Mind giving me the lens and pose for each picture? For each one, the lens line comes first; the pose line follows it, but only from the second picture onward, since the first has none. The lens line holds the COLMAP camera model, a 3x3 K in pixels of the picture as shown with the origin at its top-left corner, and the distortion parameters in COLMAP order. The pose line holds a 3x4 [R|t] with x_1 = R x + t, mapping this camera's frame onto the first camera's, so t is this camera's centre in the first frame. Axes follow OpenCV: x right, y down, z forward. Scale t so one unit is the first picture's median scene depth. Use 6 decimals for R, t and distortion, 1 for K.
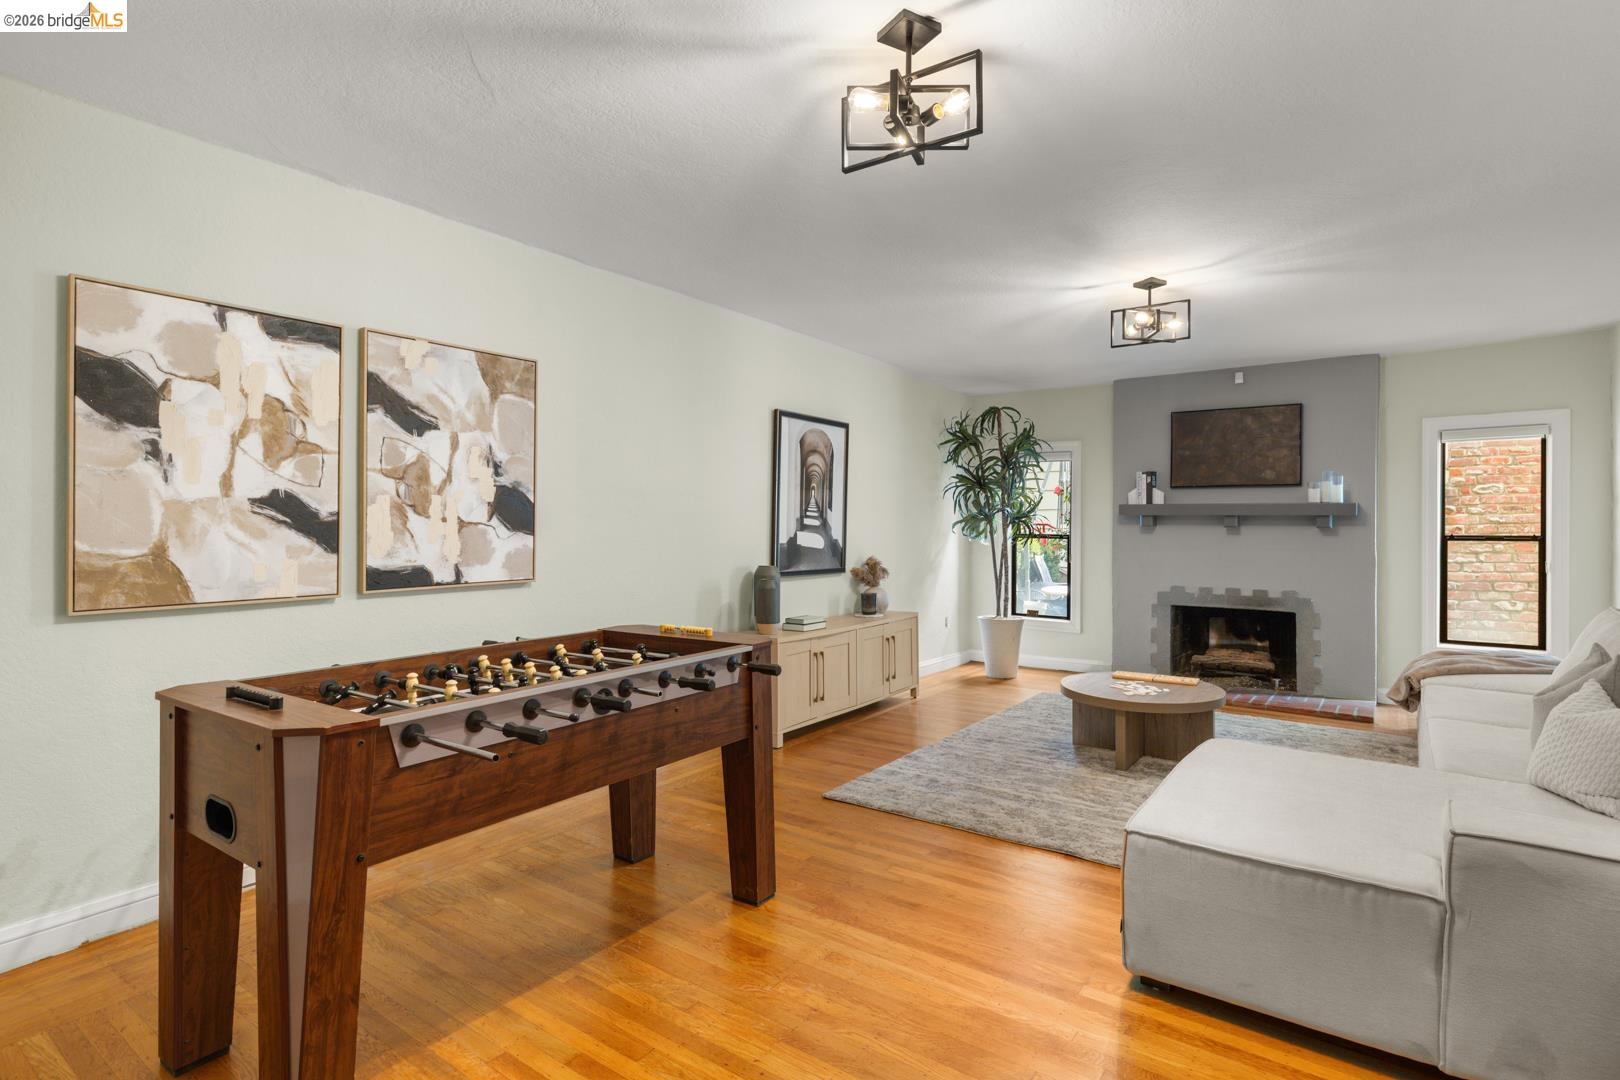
lens RADIAL K [[809.1, 0, 810.6], [0, 809.1, 532.8], [0, 0, 1]] dist [-0.000656, -0.000182]
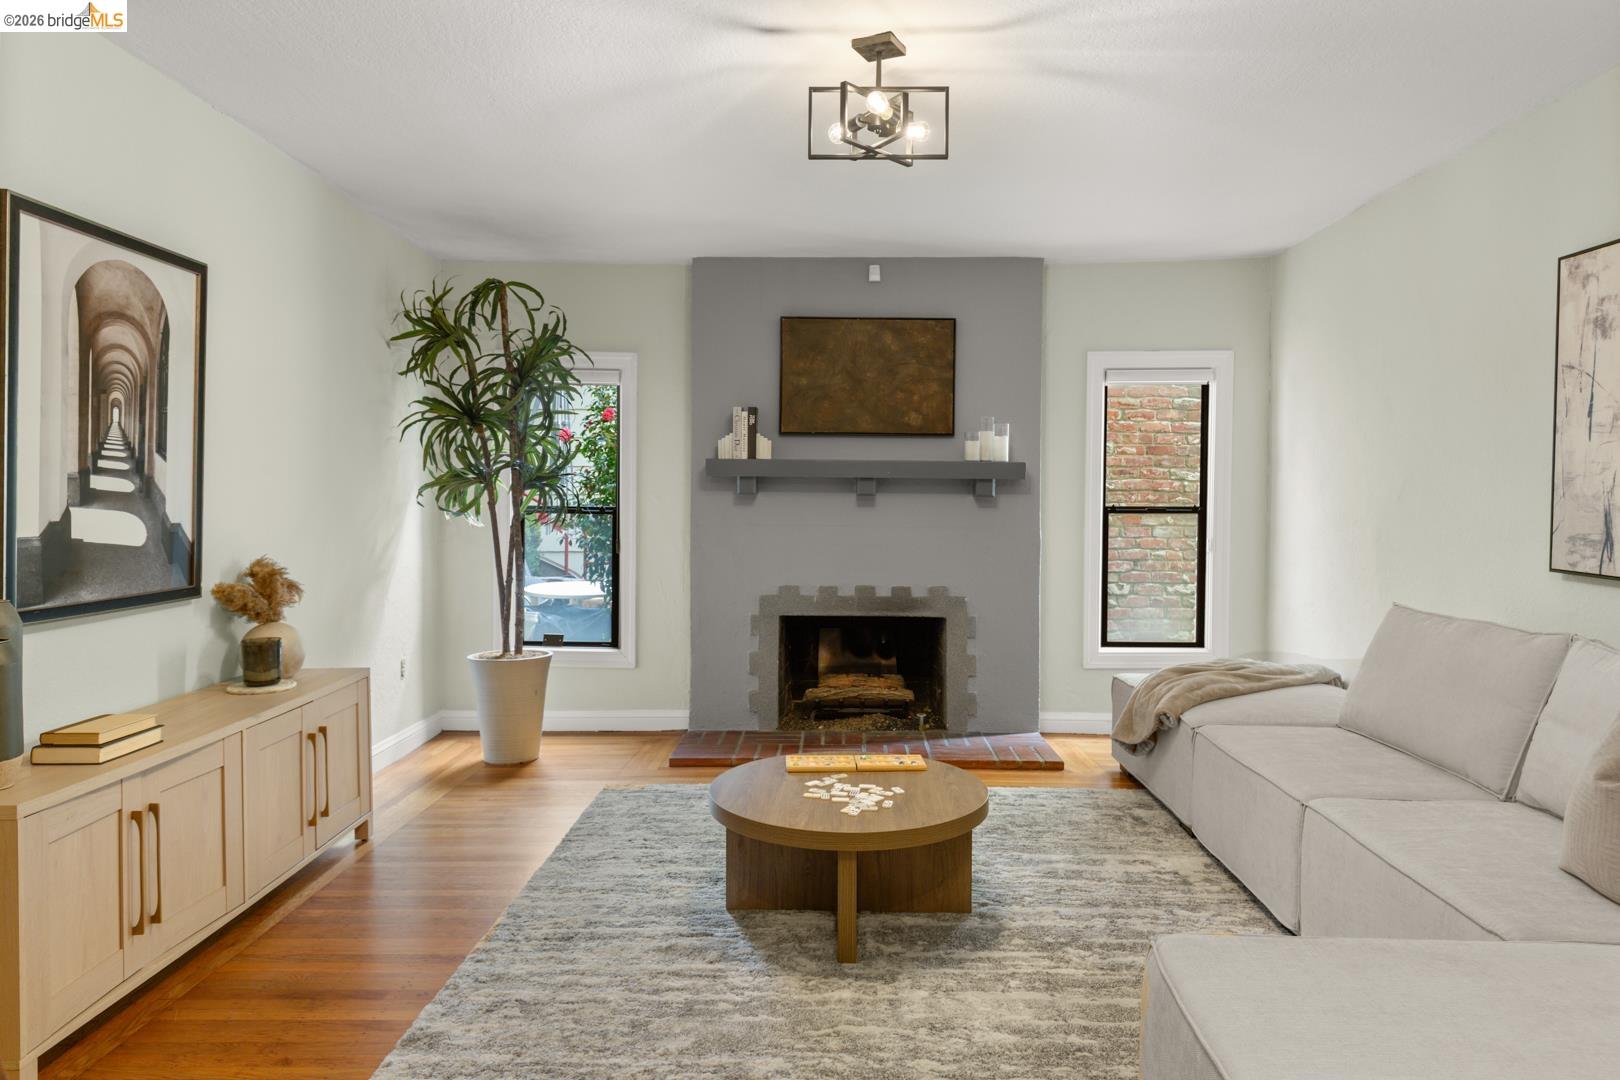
lens RADIAL K [[1072.5, 0, 835.9], [0, 1072.5, 512.5], [0, 0, 1]] dist [0.018326, -0.010008]
pose [[0.813932, -0.009358, 0.580885, -0.017411], [0.001854, 0.999907, 0.013510, -0.005162], [-0.580958, -0.009919, 0.813873, 0.307995]]
